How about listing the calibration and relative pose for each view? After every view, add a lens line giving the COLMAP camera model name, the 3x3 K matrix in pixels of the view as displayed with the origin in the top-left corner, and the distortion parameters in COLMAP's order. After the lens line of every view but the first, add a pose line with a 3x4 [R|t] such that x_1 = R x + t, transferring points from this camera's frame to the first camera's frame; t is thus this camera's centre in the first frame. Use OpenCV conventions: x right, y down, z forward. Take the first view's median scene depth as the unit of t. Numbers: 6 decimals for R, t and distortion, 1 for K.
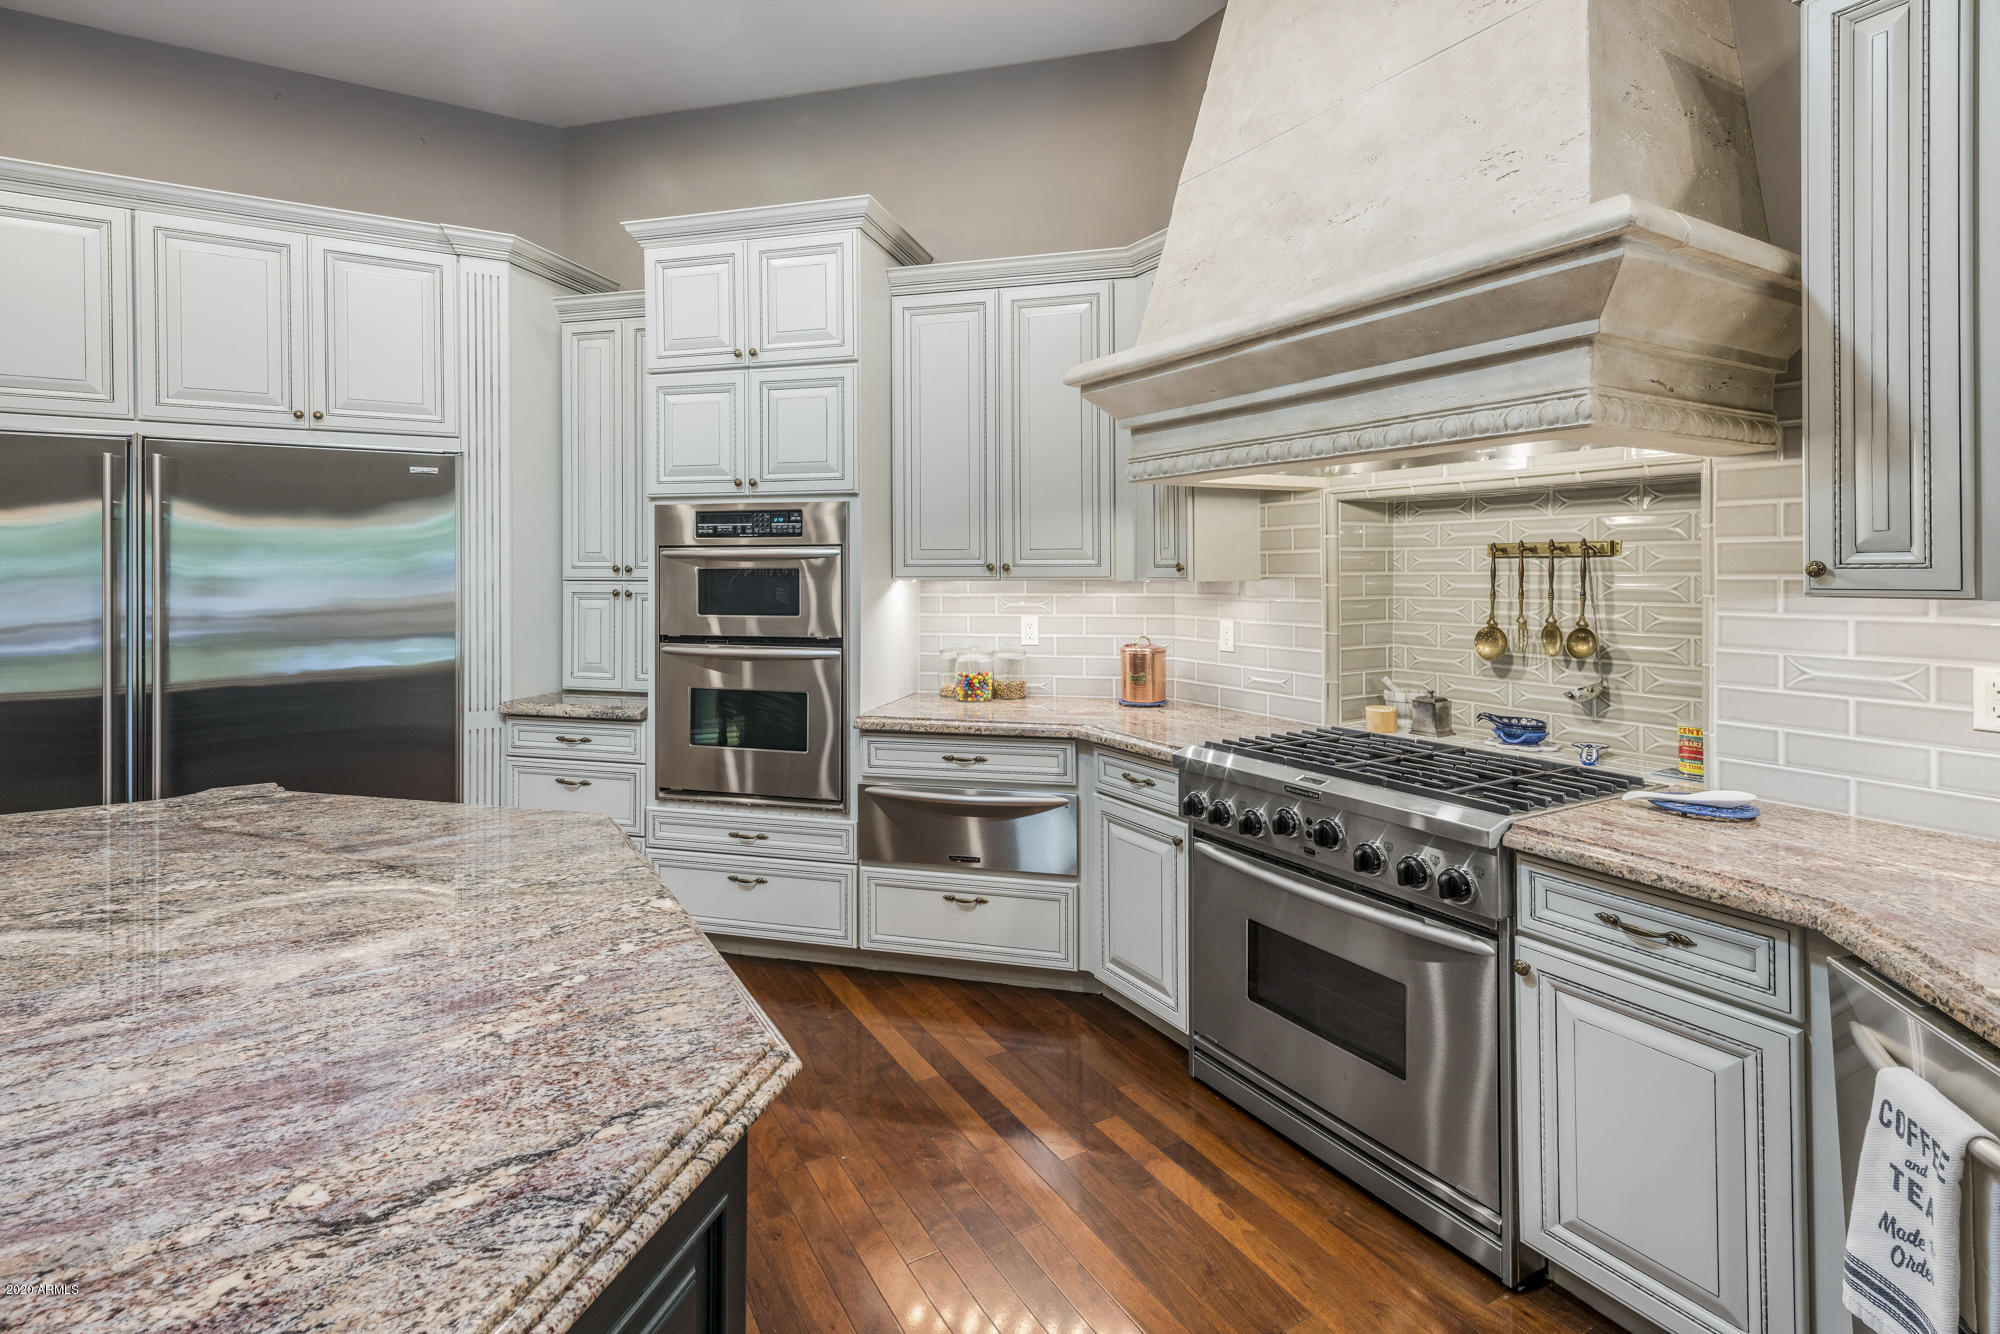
lens RADIAL K [[964.2, 0, 990.5], [0, 964.2, 567.6], [0, 0, 1]] dist [0.012855, -0.000570]
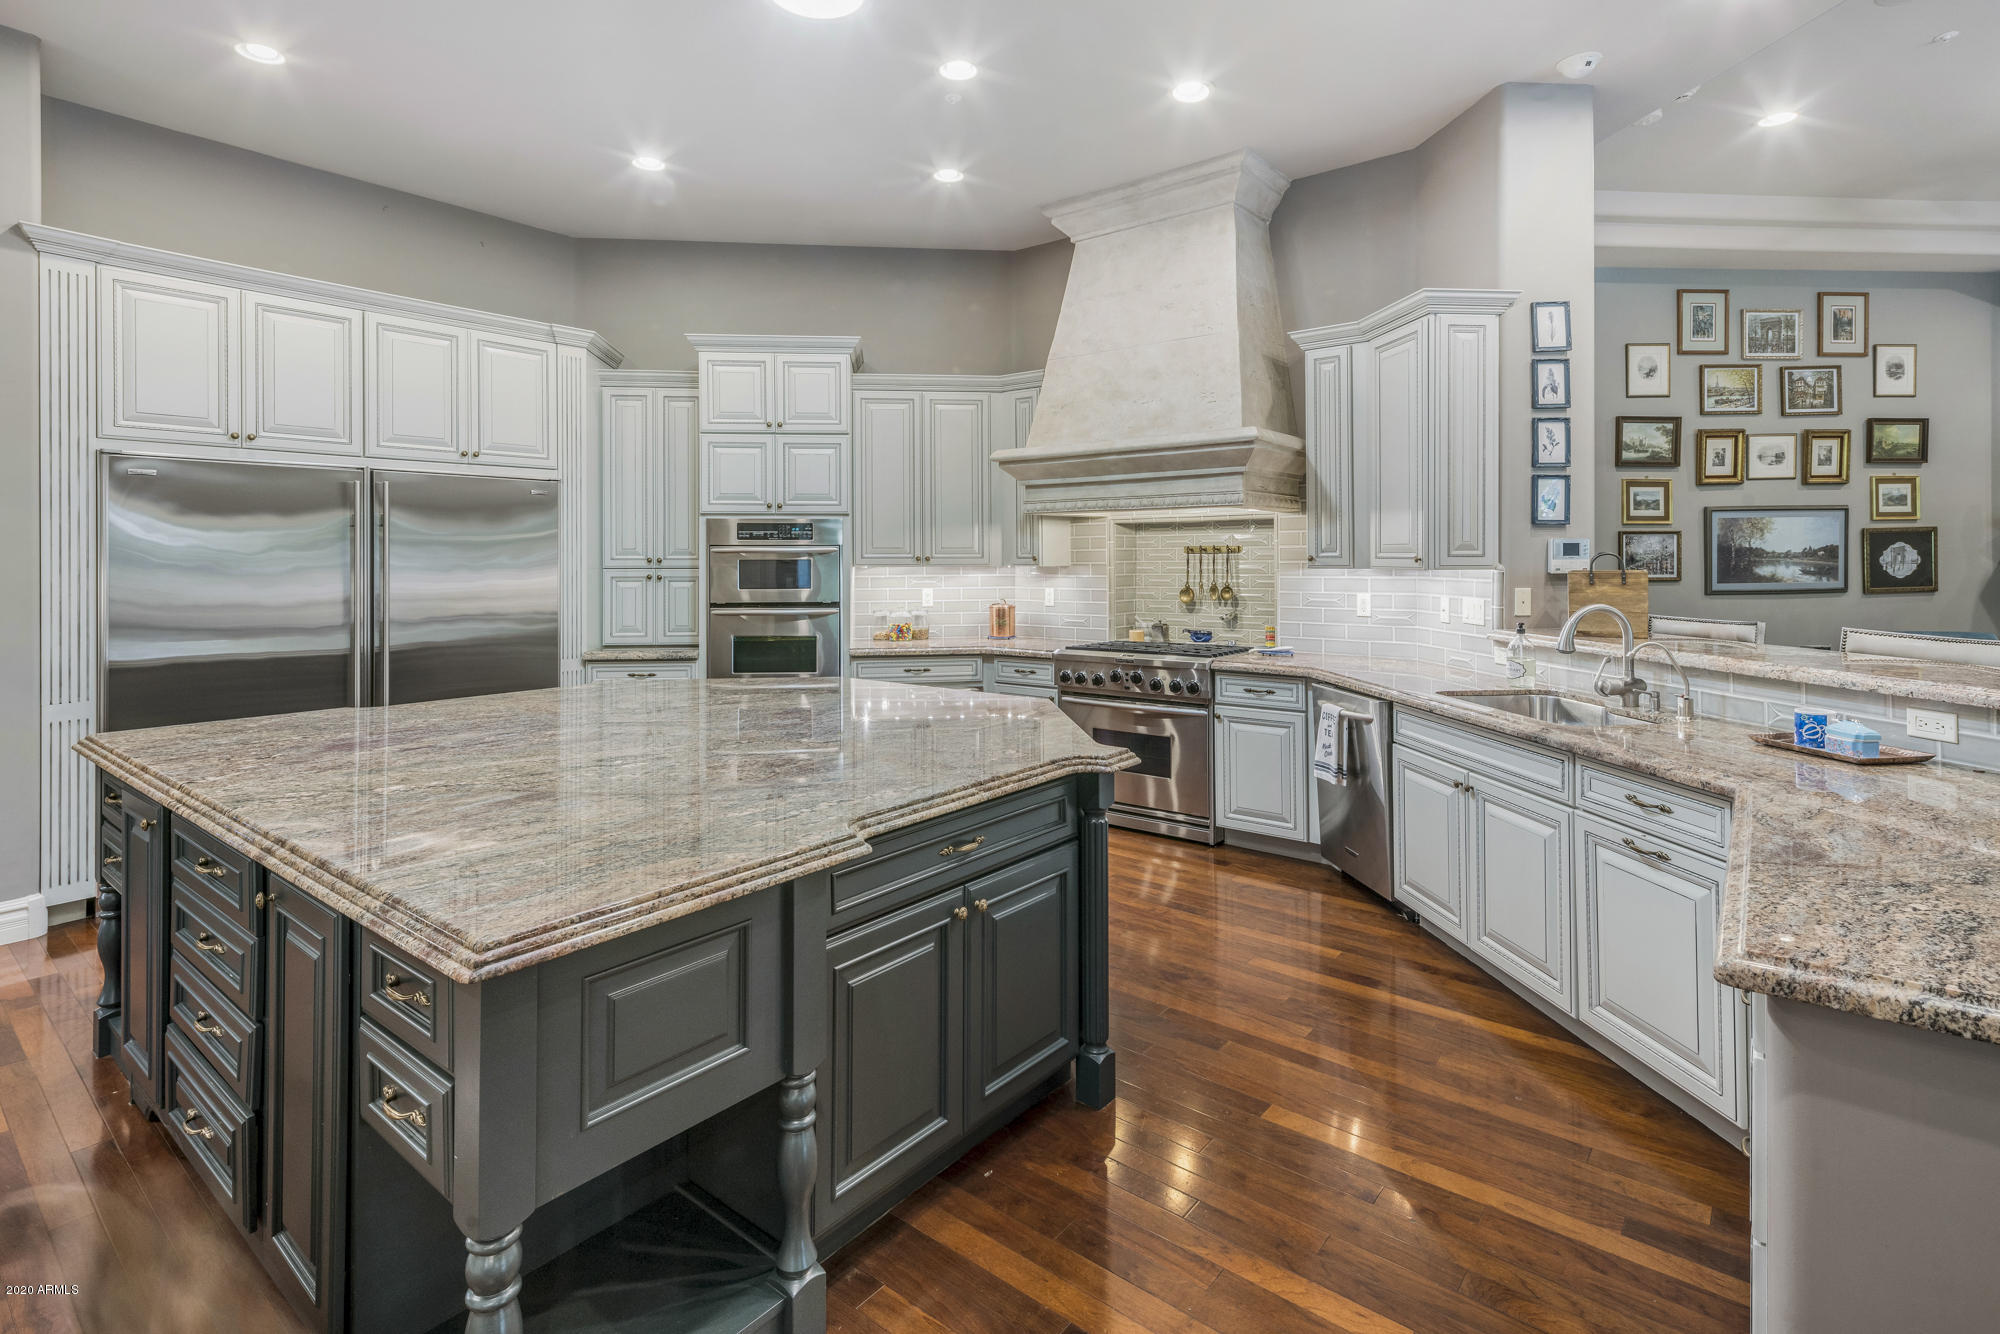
lens RADIAL K [[964.2, 0, 995.4], [0, 964.2, 556.1], [0, 0, 1]] dist [0.012855, -0.000570]
pose [[0.932401, -0.001035, 0.361425, -0.515815], [0.002306, 0.999993, -0.003085, 0.000770], [-0.361419, 0.003710, 0.932396, -0.650761]]
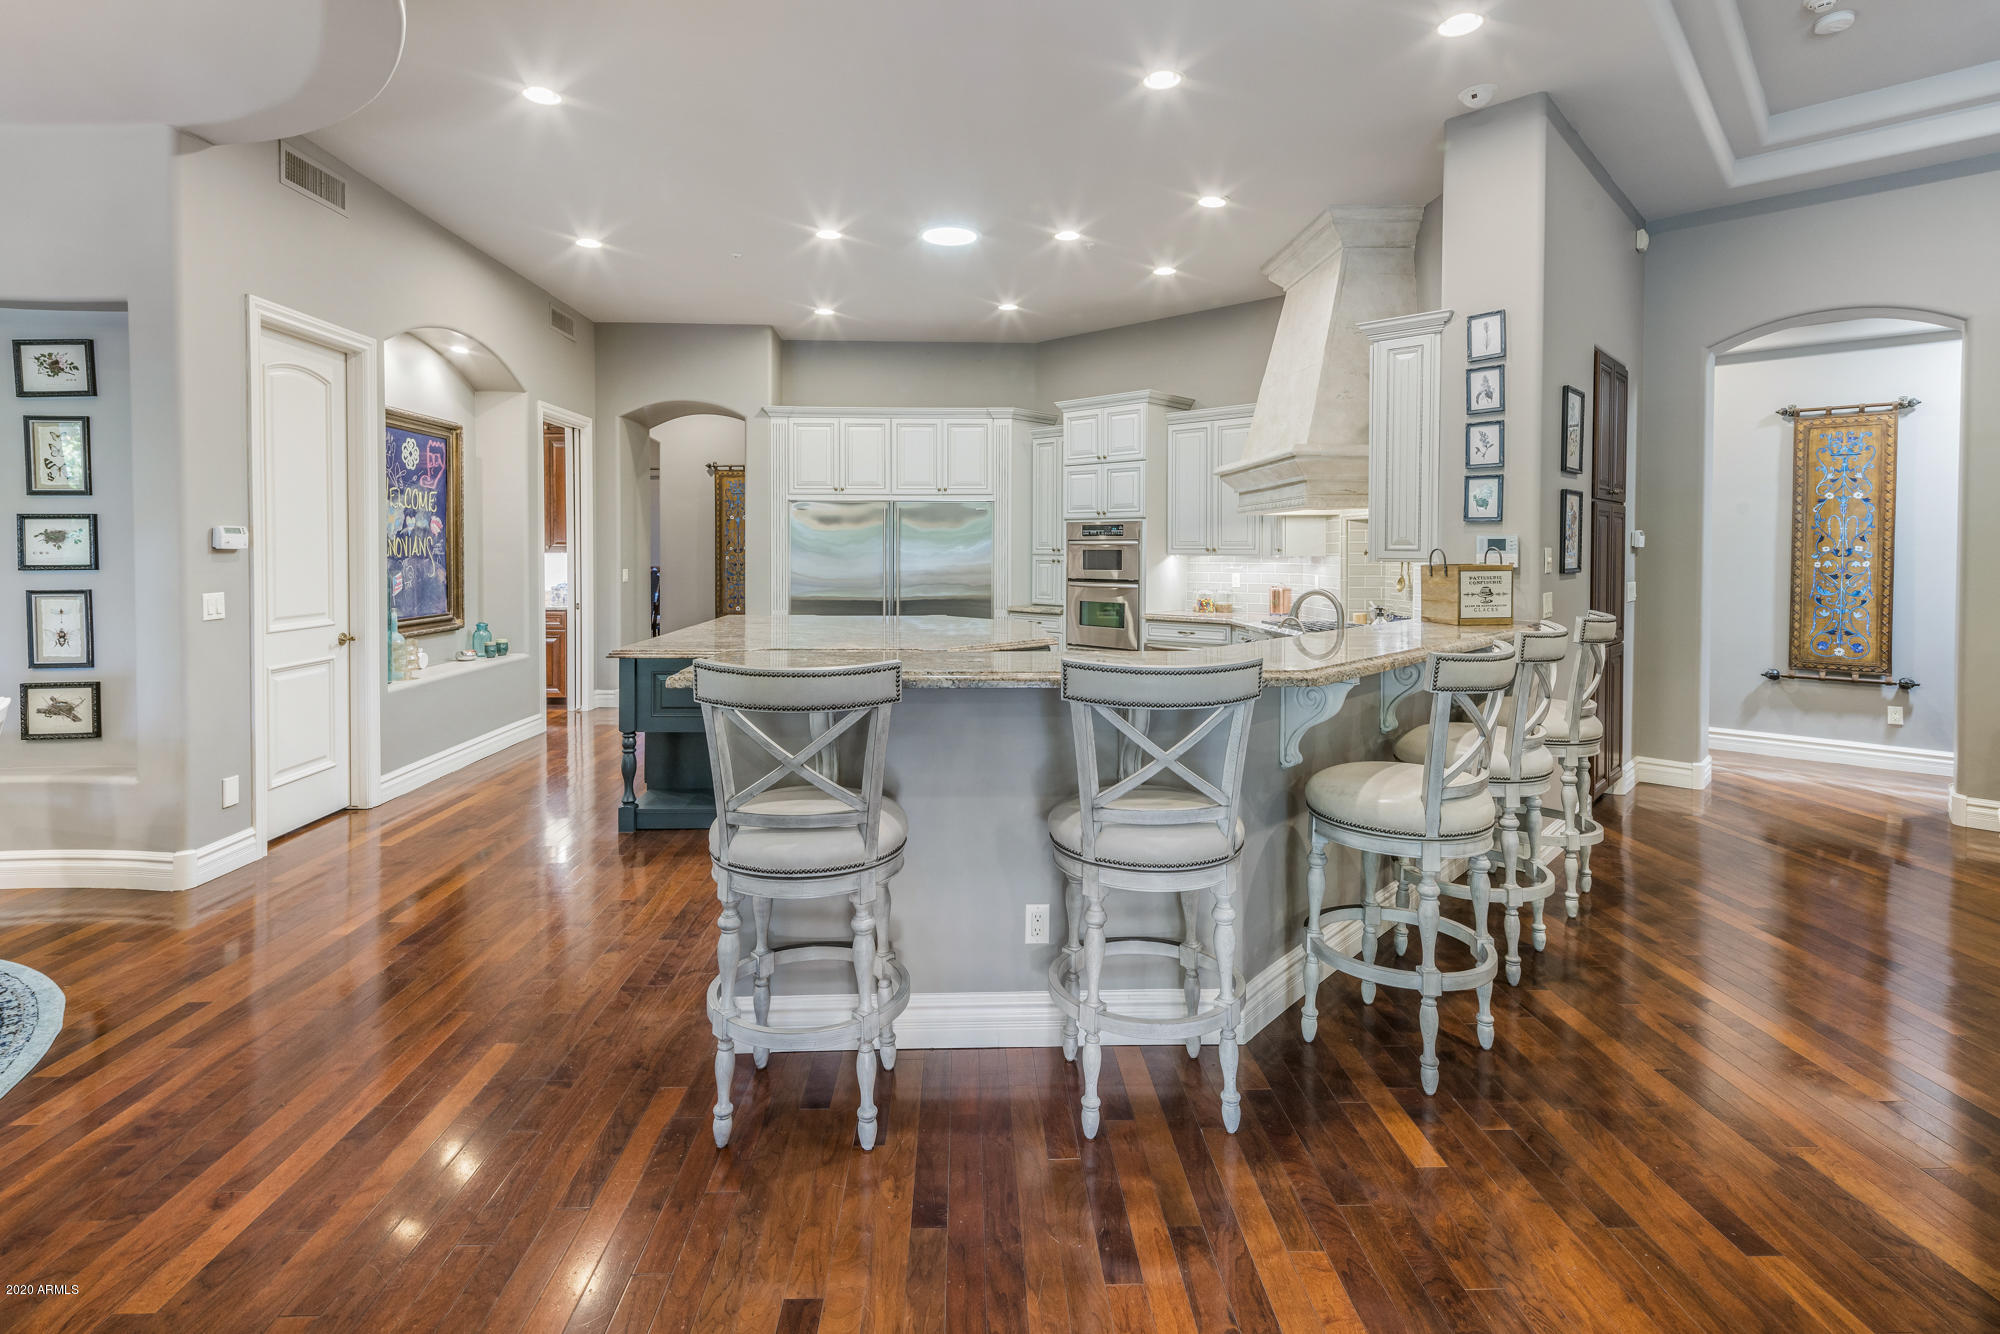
lens RADIAL K [[964.2, 0, 979.7], [0, 964.2, 574.2], [0, 0, 1]] dist [0.012855, -0.000570]
pose [[0.879660, 0.016923, -0.475301, 0.632414], [-0.004207, 0.999605, 0.027803, -0.003332], [0.475584, -0.022458, 0.879384, -1.262936]]
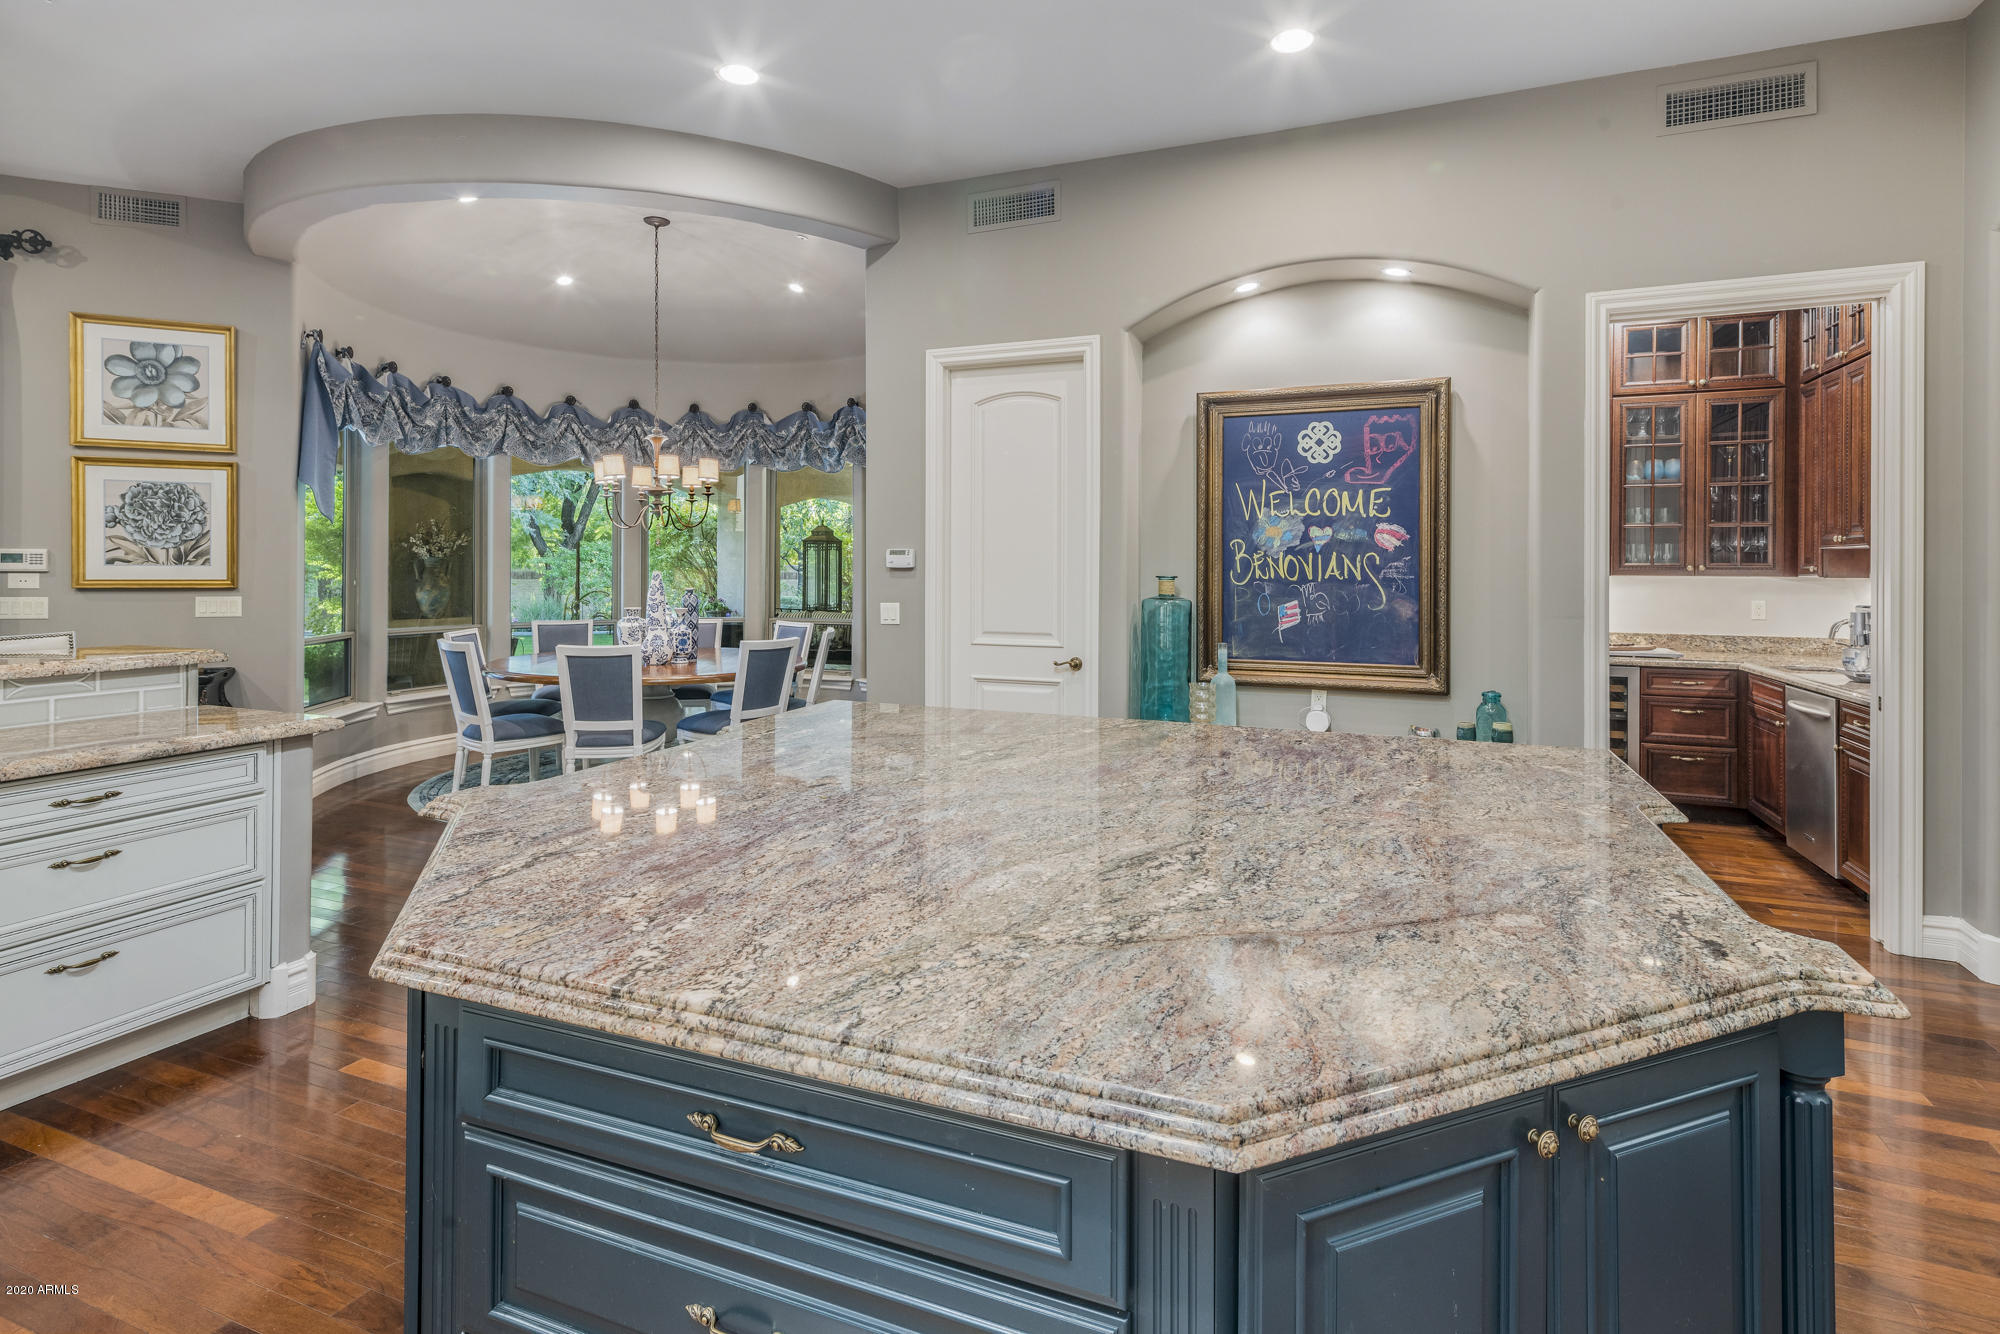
lens RADIAL K [[964.2, 0, 981.9], [0, 964.2, 575.1], [0, 0, 1]] dist [0.012855, -0.000570]
pose [[-0.788697, 0.004218, -0.614768, -0.015958], [-0.003104, 0.999936, 0.010843, -0.001407], [0.614775, 0.010460, -0.788633, 0.757486]]
